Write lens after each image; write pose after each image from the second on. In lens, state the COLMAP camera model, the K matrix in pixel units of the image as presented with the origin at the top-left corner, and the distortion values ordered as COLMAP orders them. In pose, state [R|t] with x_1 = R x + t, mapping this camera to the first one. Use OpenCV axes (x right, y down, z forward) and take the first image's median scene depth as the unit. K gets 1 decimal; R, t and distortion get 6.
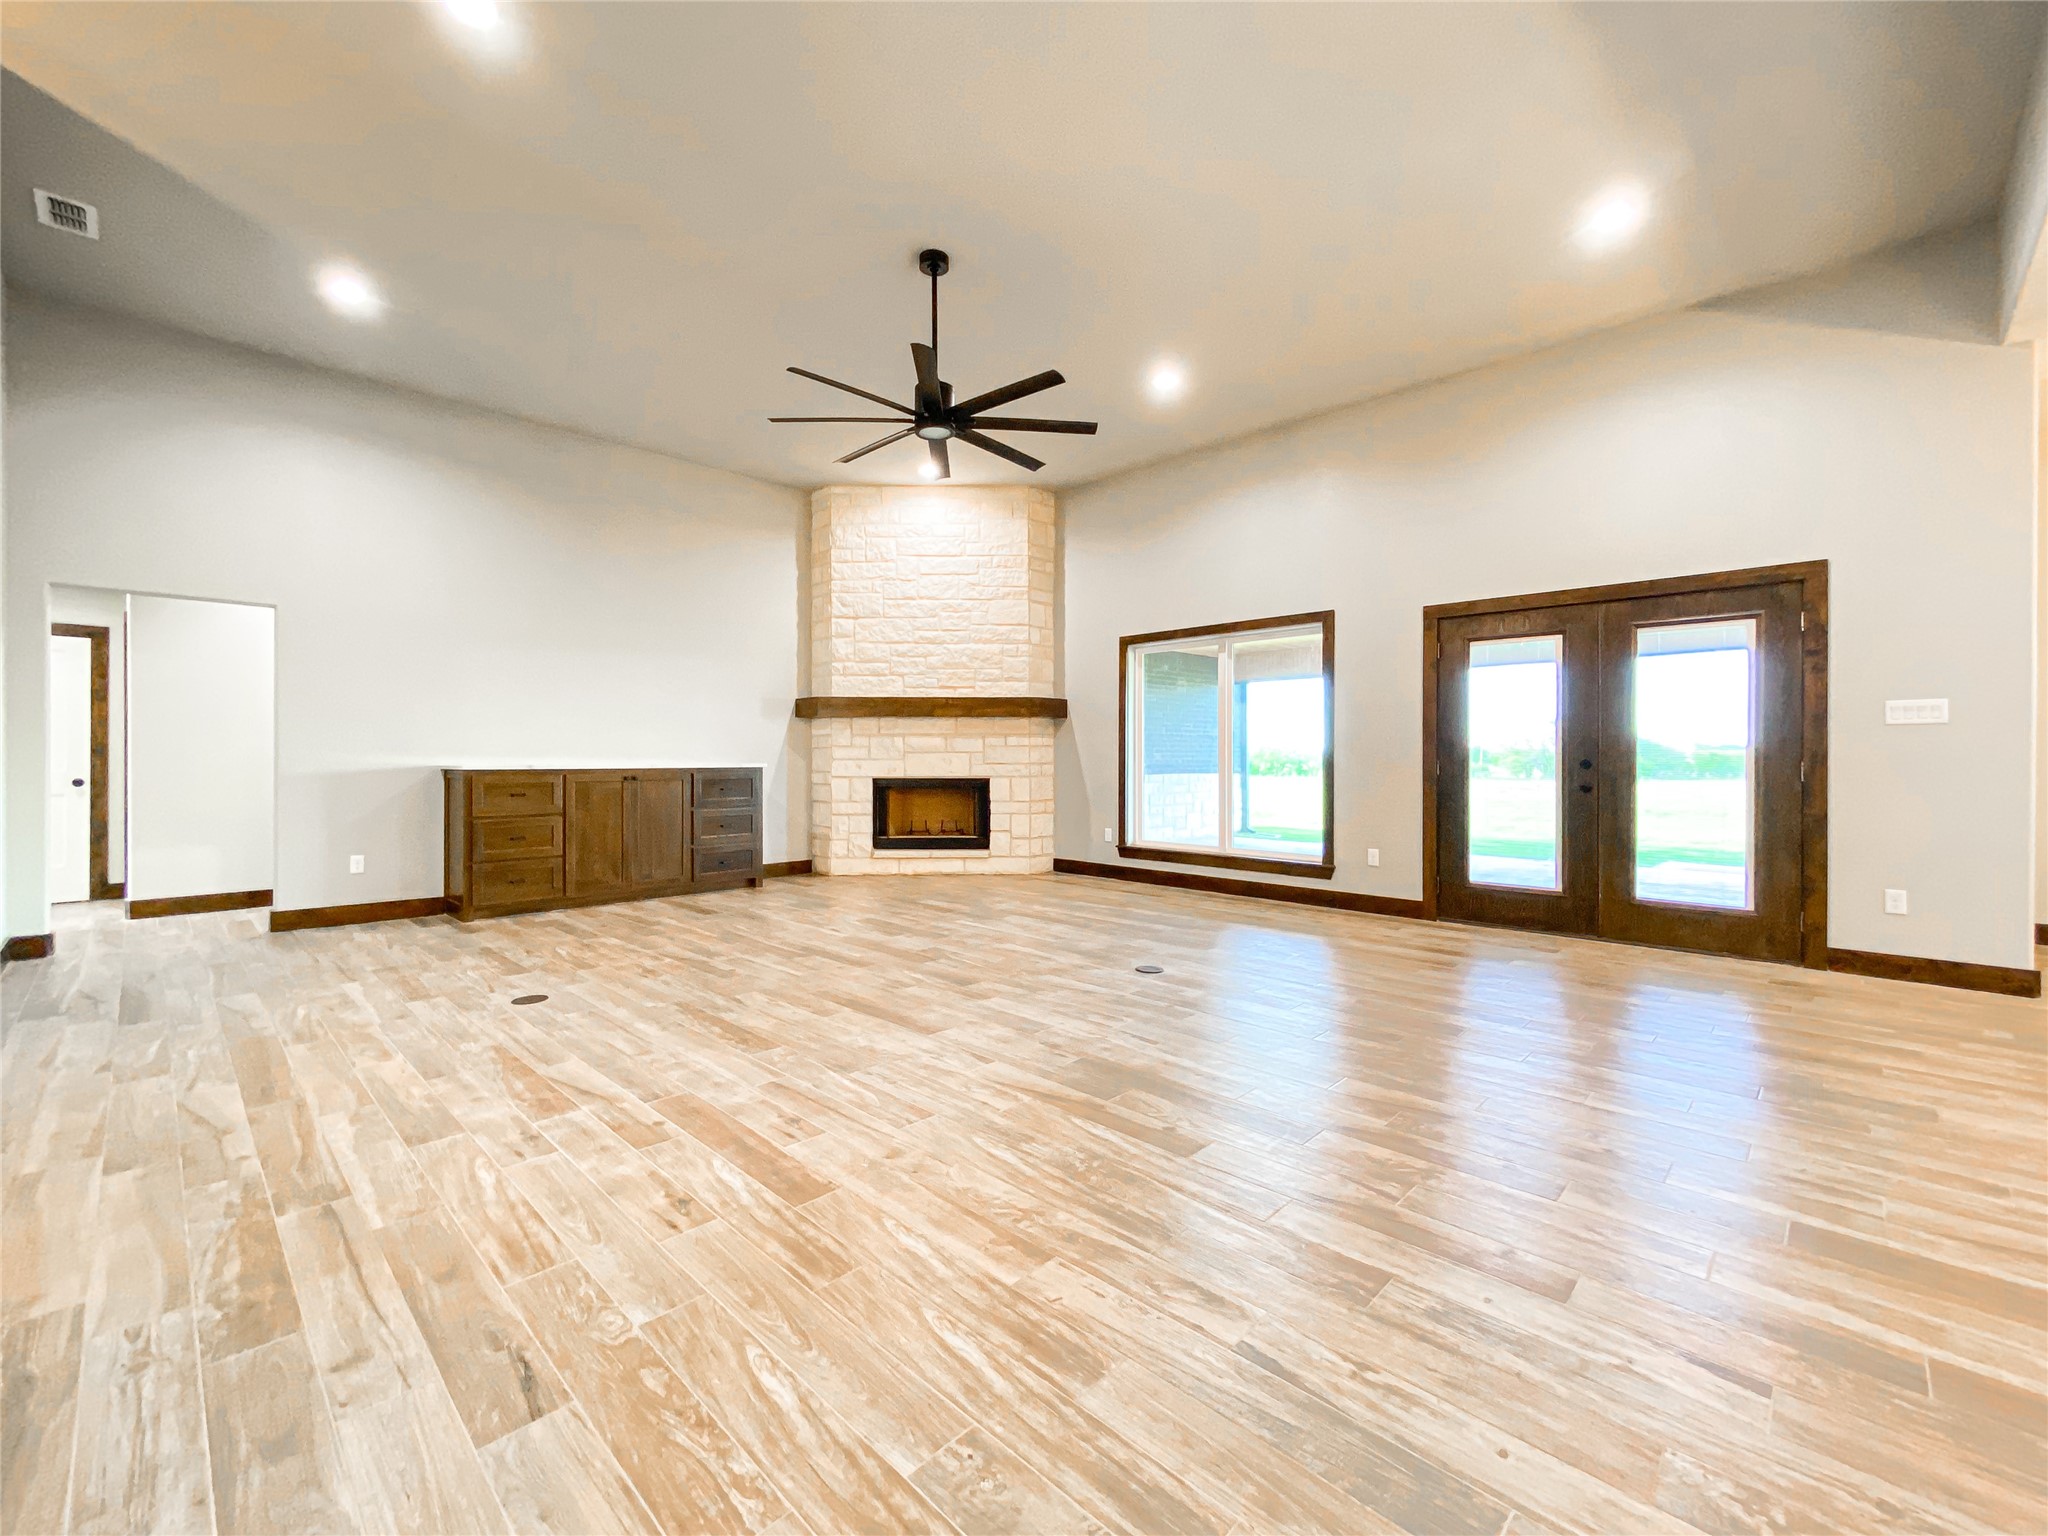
lens RADIAL K [[841.3, 0, 1029.8], [0, 841.3, 766.3], [0, 0, 1]] dist [0.009139, -0.003009]
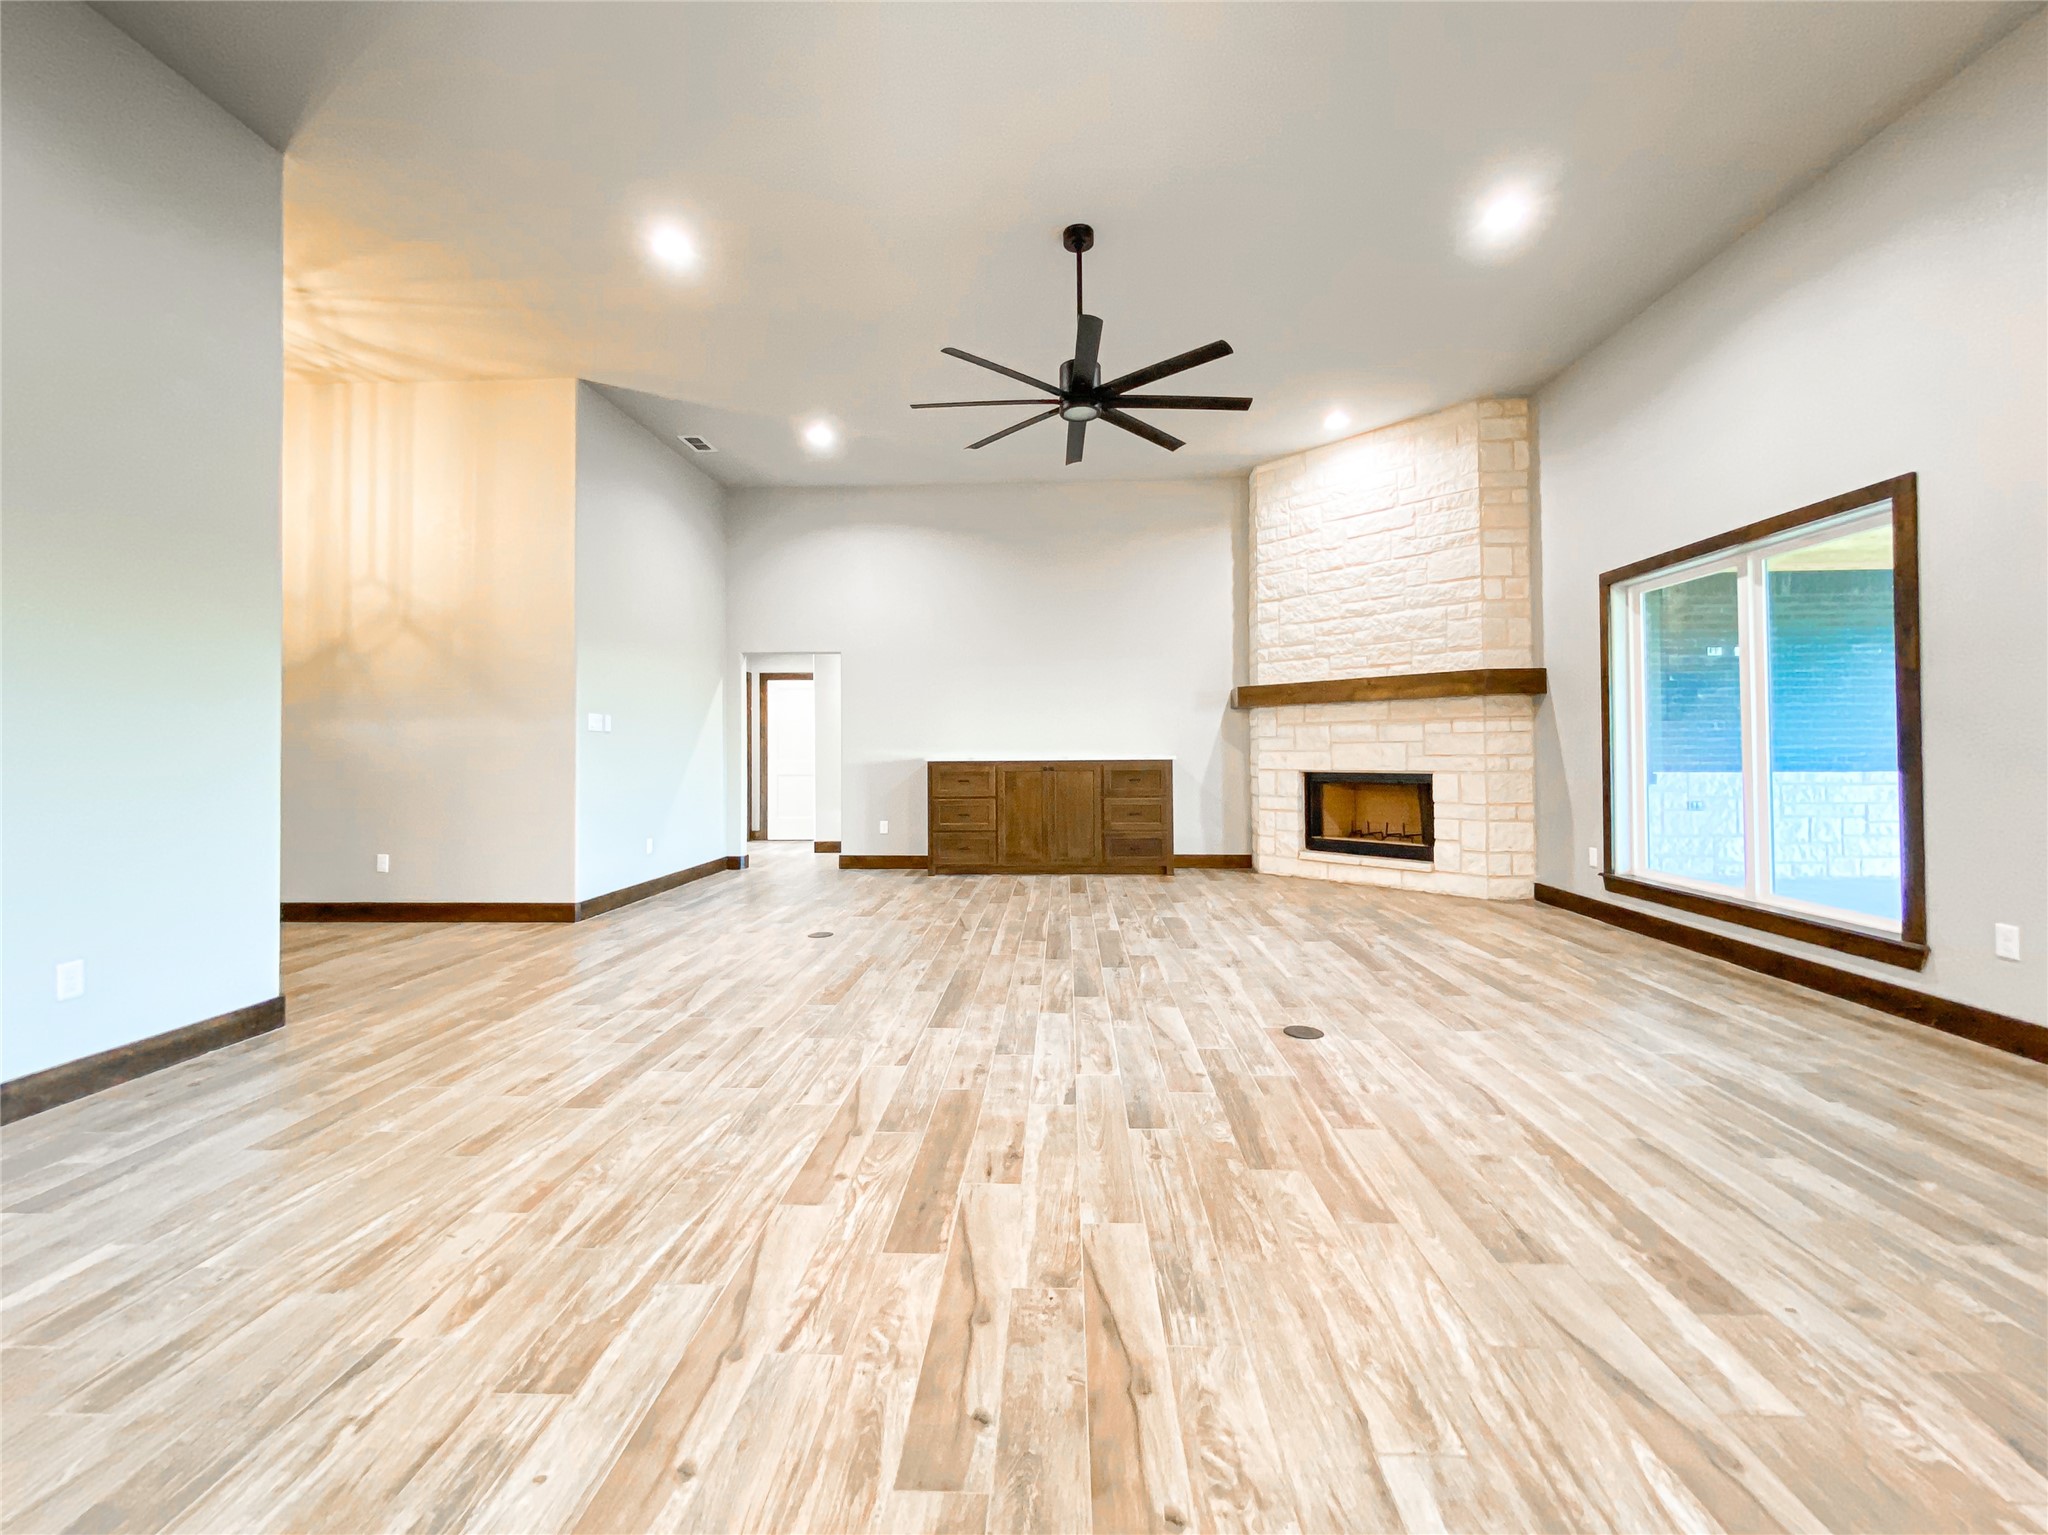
lens RADIAL K [[841.3, 0, 1032.8], [0, 841.3, 740.6], [0, 0, 1]] dist [0.009139, -0.003009]
pose [[0.668850, -0.014553, -0.743254, 0.312813], [0.000583, 0.999818, -0.019052, -0.002290], [0.743397, 0.012309, 0.668737, 0.181478]]
